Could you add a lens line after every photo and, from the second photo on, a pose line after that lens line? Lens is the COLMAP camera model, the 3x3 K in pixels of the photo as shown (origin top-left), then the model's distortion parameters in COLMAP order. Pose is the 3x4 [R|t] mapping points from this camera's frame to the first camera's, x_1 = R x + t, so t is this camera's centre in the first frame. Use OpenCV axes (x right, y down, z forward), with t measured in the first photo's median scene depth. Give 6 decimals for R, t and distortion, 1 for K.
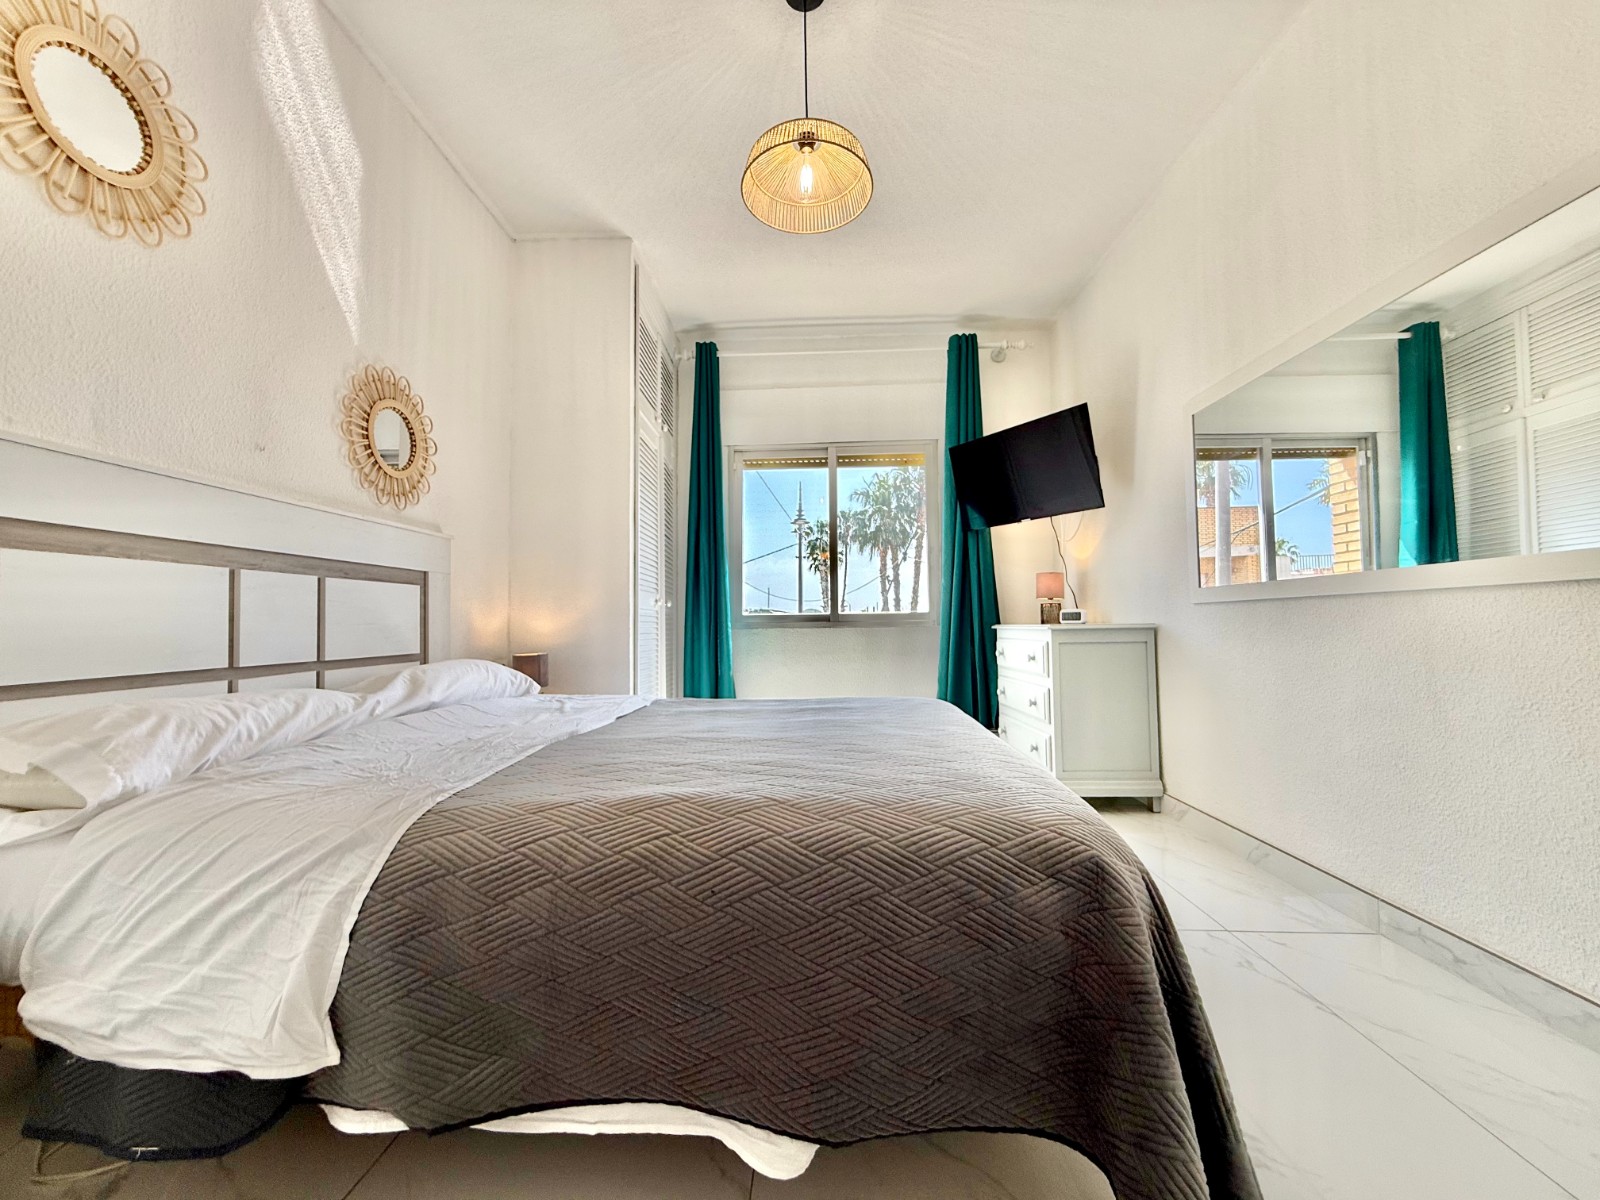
lens RADIAL K [[656.0, 0, 798.6], [0, 656.0, 596.6], [0, 0, 1]] dist [0.012028, 0.000164]
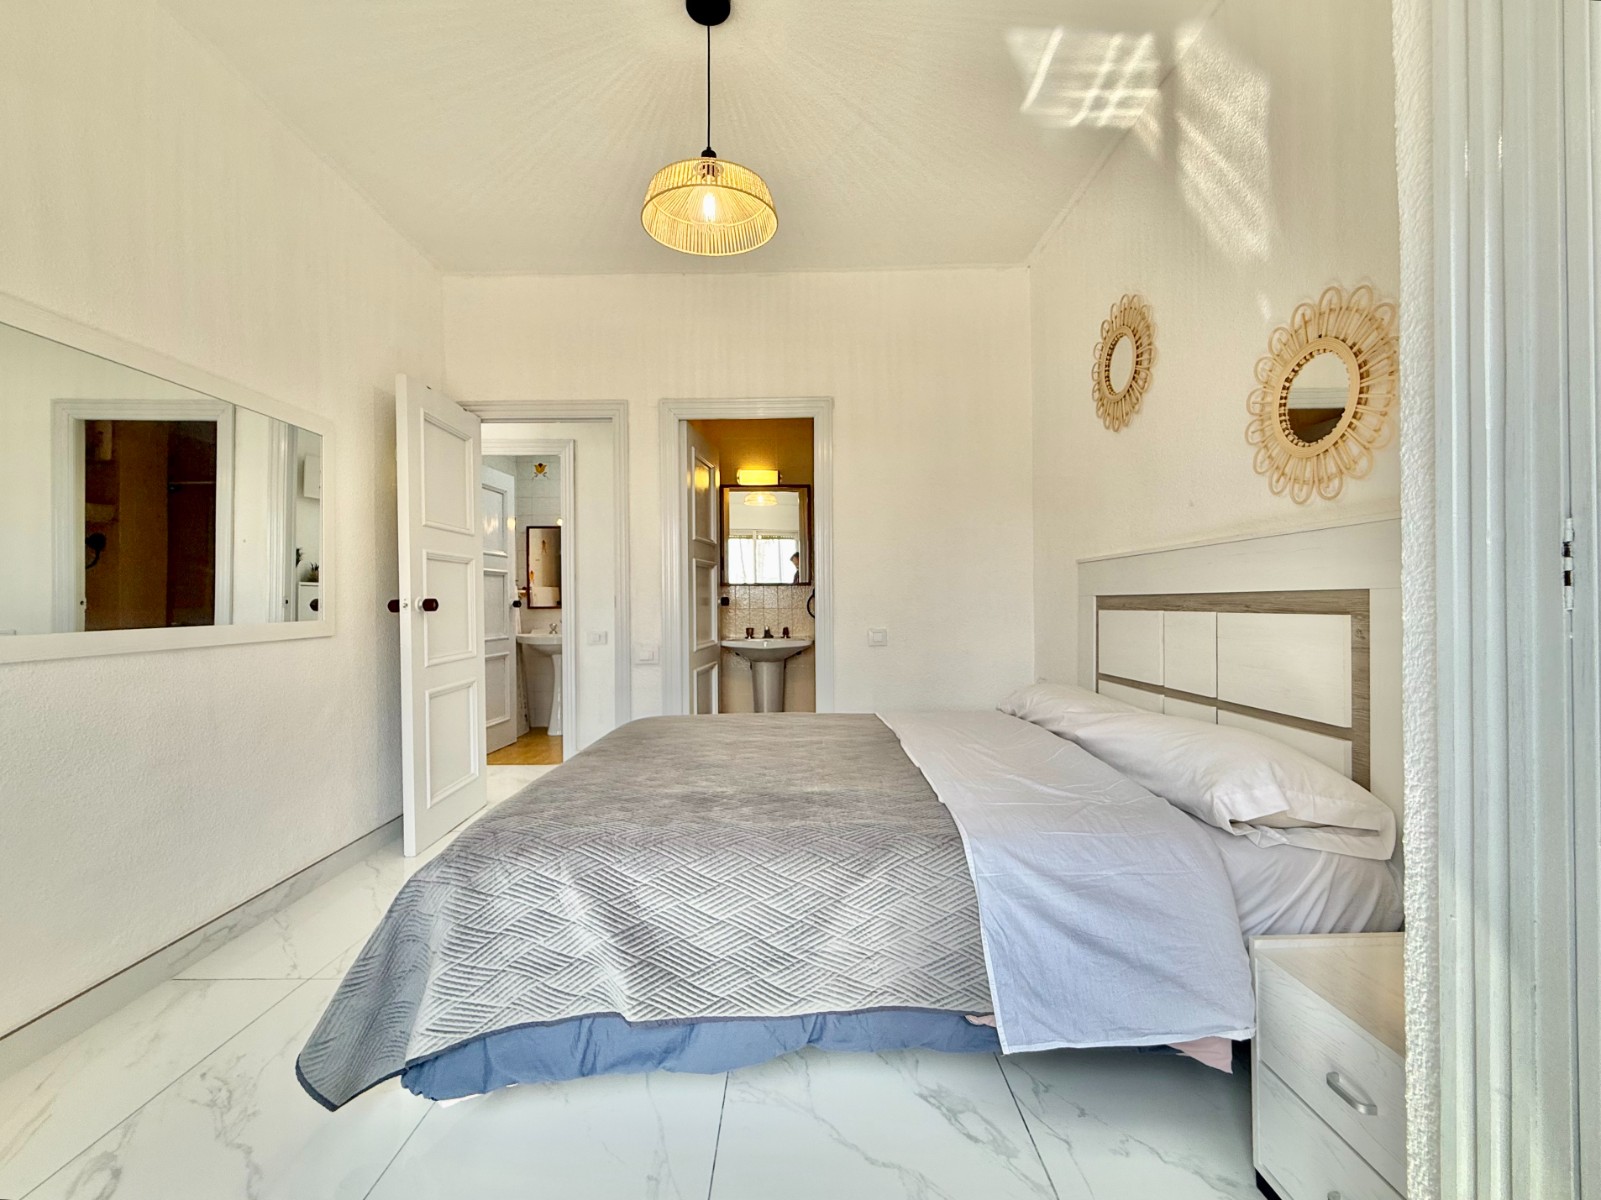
lens RADIAL K [[656.4, 0, 801.2], [0, 656.4, 607.9], [0, 0, 1]] dist [0.012028, 0.000164]
pose [[-0.998428, 0.008489, -0.055399, -0.059850], [0.010249, 0.999449, -0.031573, -0.011978], [0.055101, -0.032091, -0.997965, 1.798262]]
